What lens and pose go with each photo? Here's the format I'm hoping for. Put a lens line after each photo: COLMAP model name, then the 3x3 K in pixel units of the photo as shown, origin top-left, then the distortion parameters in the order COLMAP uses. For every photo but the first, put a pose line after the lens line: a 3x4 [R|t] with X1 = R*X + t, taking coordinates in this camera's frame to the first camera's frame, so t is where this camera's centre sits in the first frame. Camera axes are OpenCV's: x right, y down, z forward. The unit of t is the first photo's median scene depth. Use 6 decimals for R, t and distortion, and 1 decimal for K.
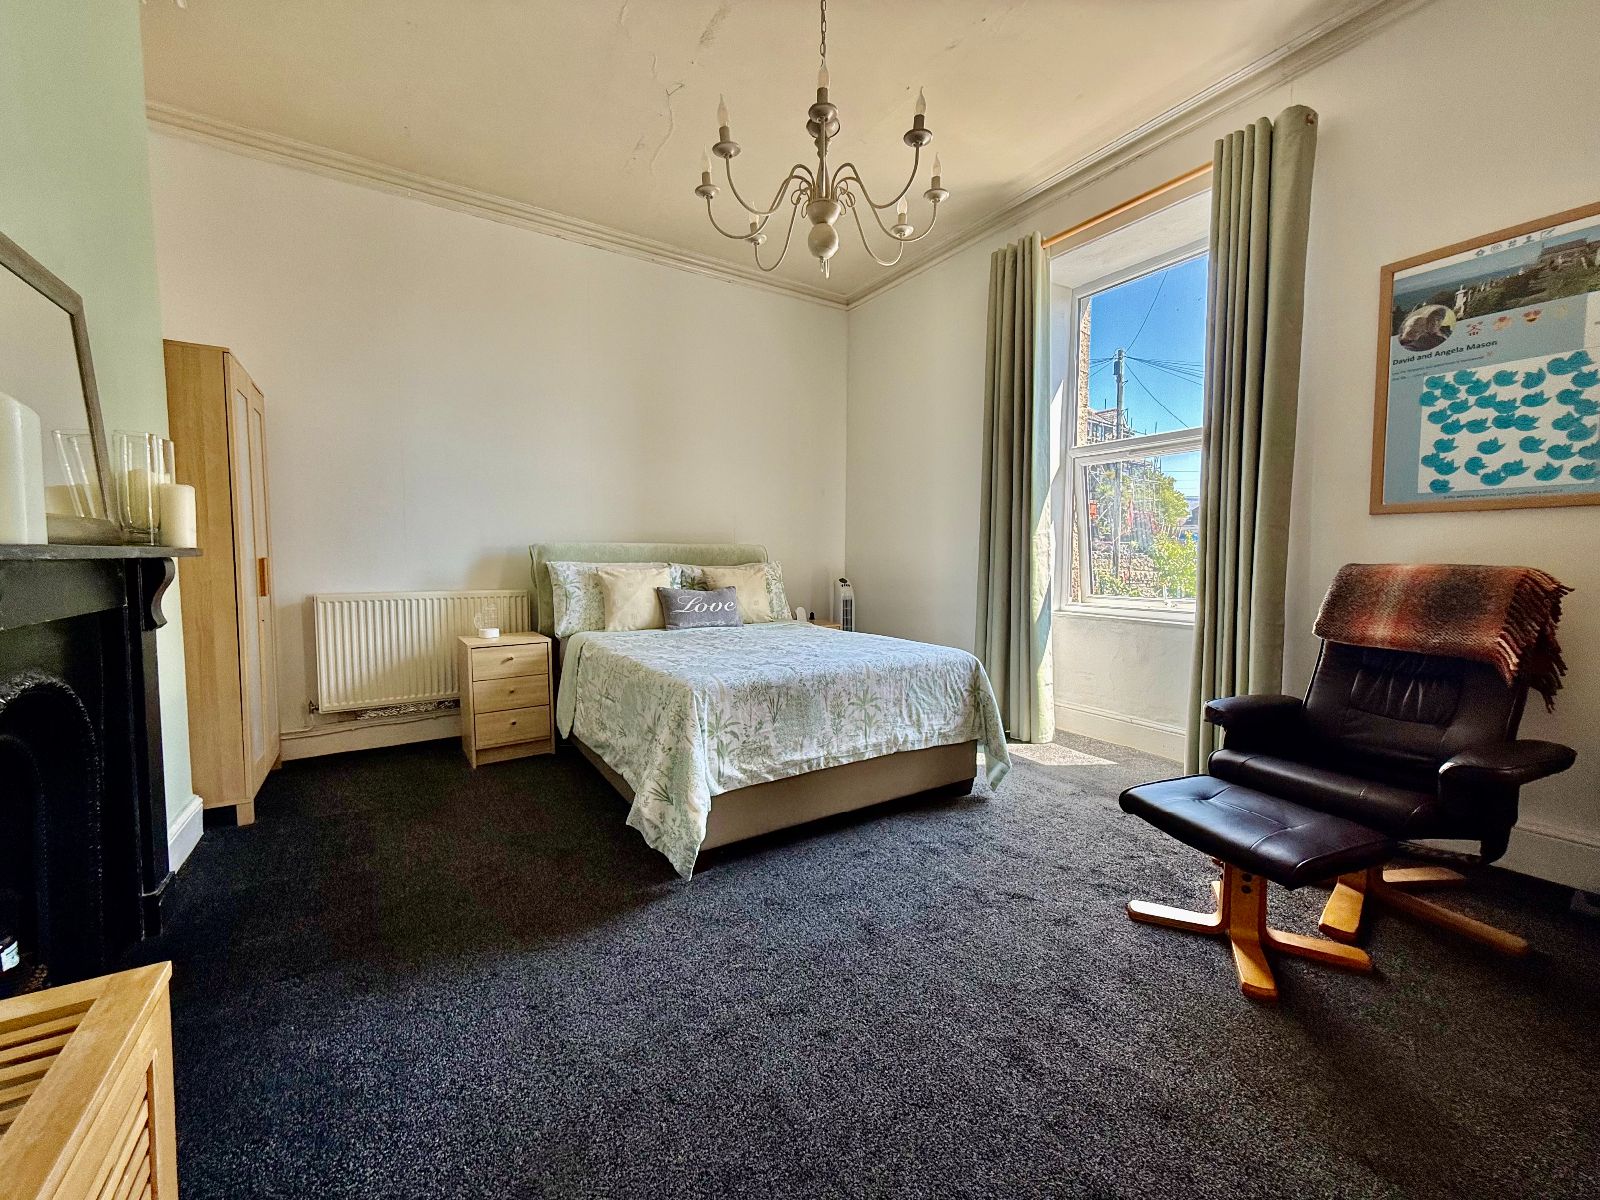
lens RADIAL K [[634.3, 0, 807.2], [0, 634.3, 594.7], [0, 0, 1]] dist [-0.003266, 0.000680]
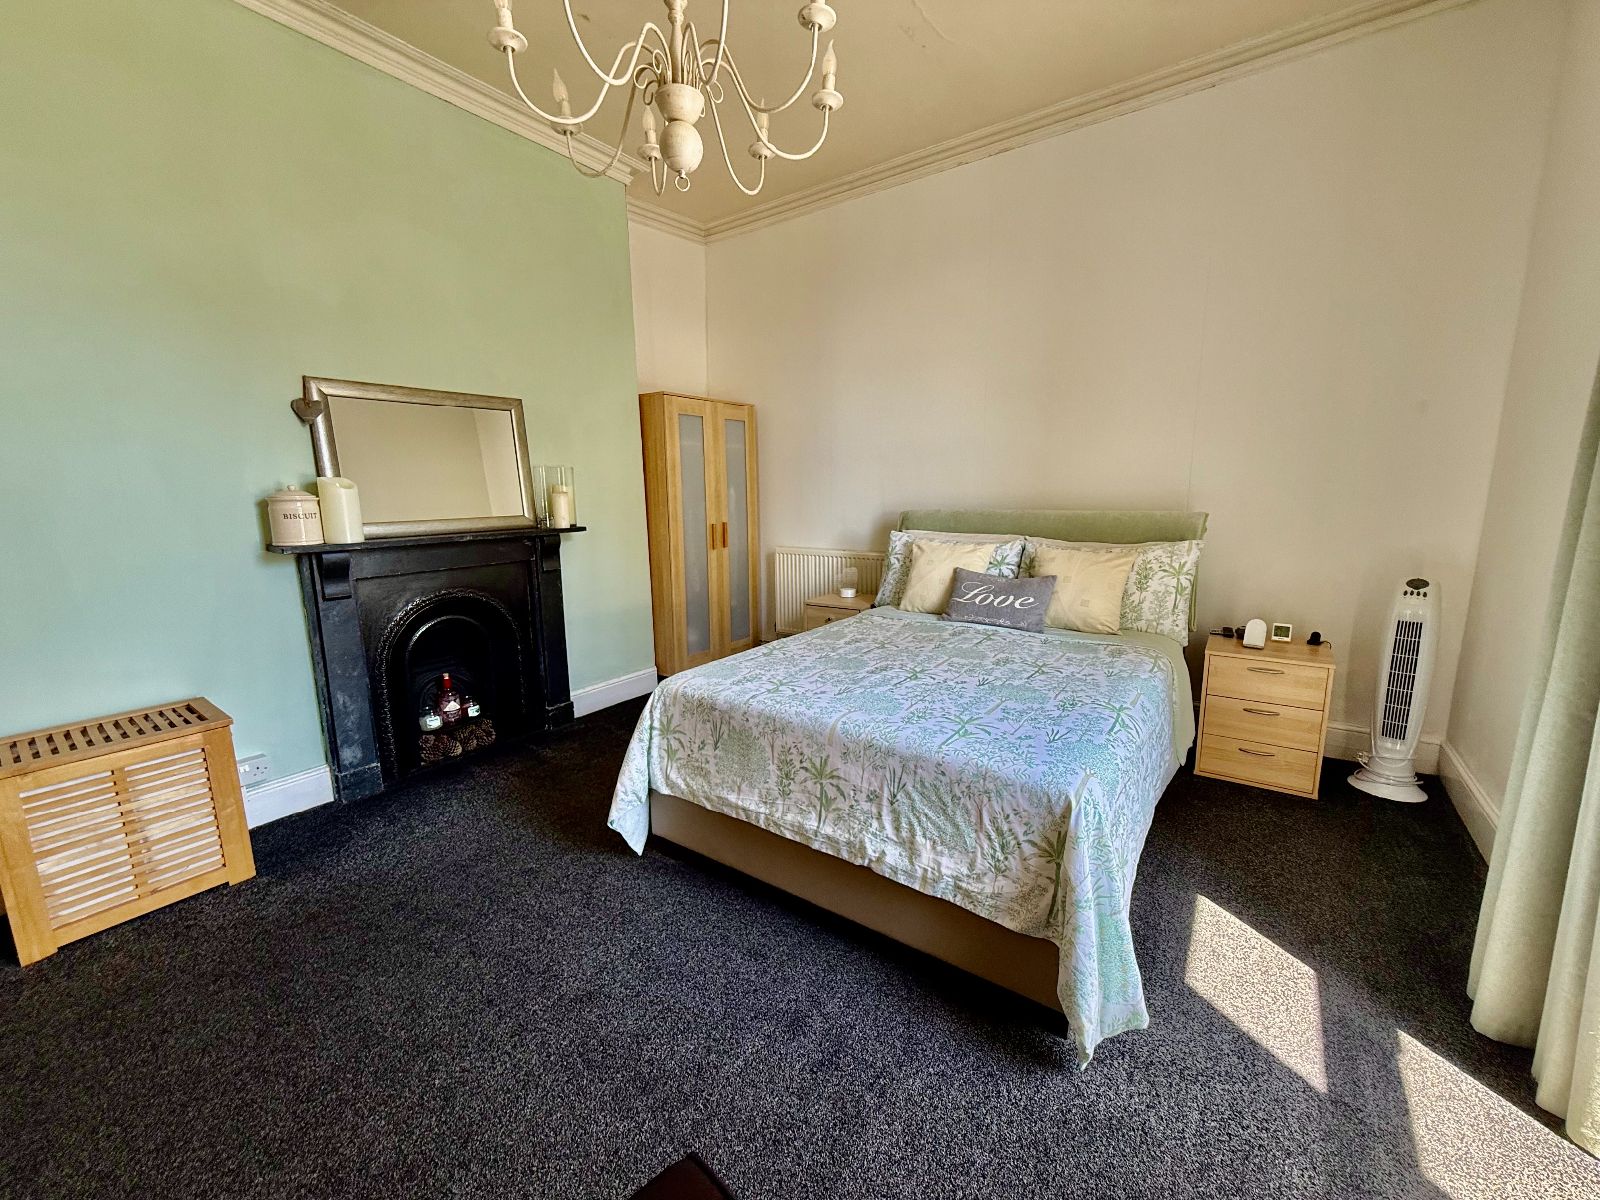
lens RADIAL K [[634.3, 0, 805.9], [0, 634.3, 599.4], [0, 0, 1]] dist [-0.003266, 0.000680]
pose [[0.375321, 0.154650, -0.913902, 0.691593], [-0.046004, 0.987876, 0.148275, -0.126166], [0.925753, -0.013607, 0.377885, 0.706790]]
